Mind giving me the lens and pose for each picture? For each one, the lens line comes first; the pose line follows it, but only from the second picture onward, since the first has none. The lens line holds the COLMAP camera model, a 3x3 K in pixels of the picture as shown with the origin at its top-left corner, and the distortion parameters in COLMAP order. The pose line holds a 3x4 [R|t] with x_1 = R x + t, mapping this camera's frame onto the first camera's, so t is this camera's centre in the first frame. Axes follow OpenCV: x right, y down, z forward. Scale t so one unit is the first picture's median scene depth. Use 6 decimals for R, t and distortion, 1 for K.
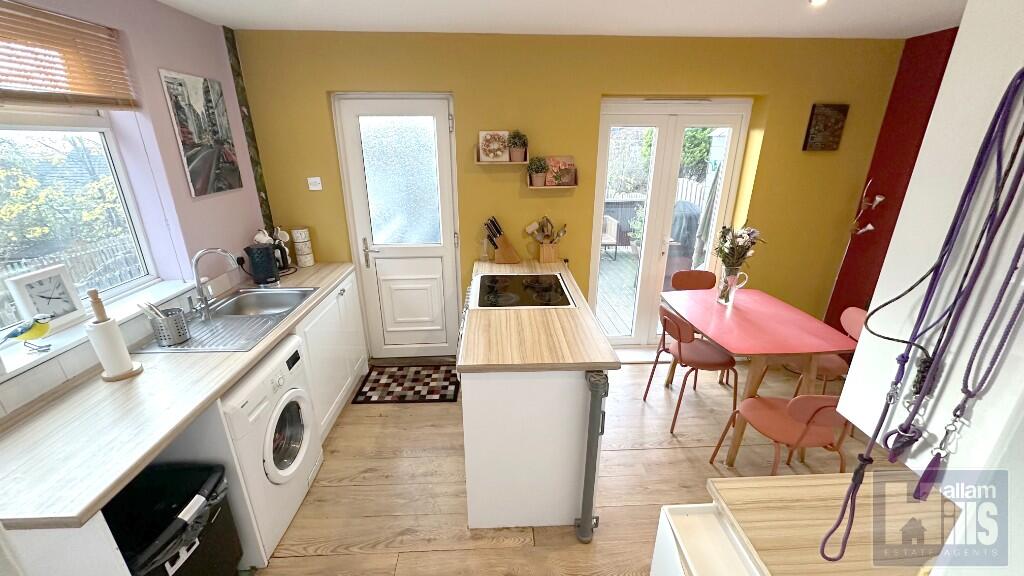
lens RADIAL K [[407.0, 0, 510.3], [0, 407.0, 287.8], [0, 0, 1]] dist [0.000479, 0.000275]
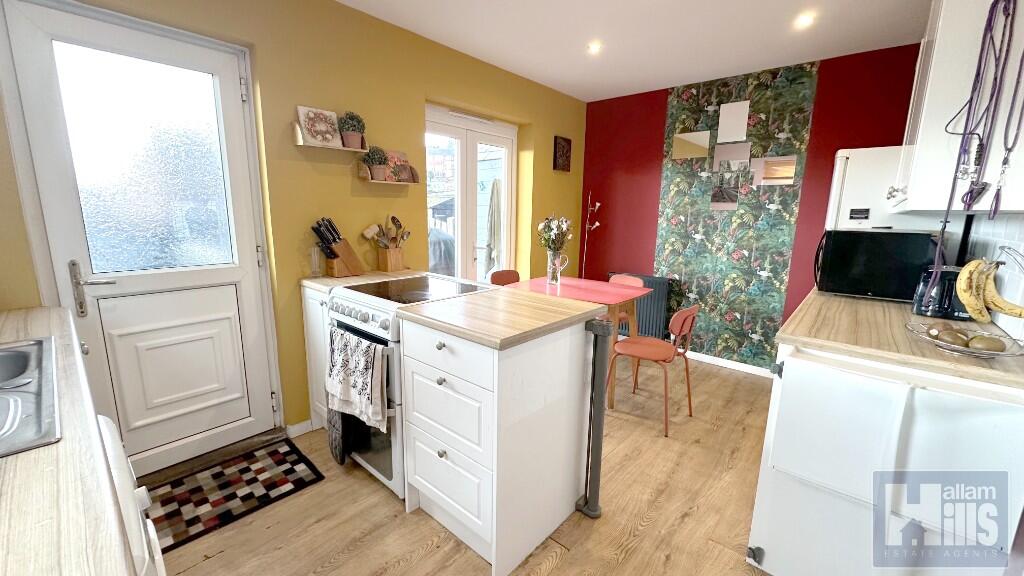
lens RADIAL K [[407.0, 0, 510.3], [0, 407.0, 287.8], [0, 0, 1]] dist [0.000479, 0.000275]
pose [[0.694210, -0.120327, 0.709643, -0.360465], [0.230645, 0.971126, -0.060965, 0.082704], [-0.681818, 0.205998, 0.701919, 0.243741]]
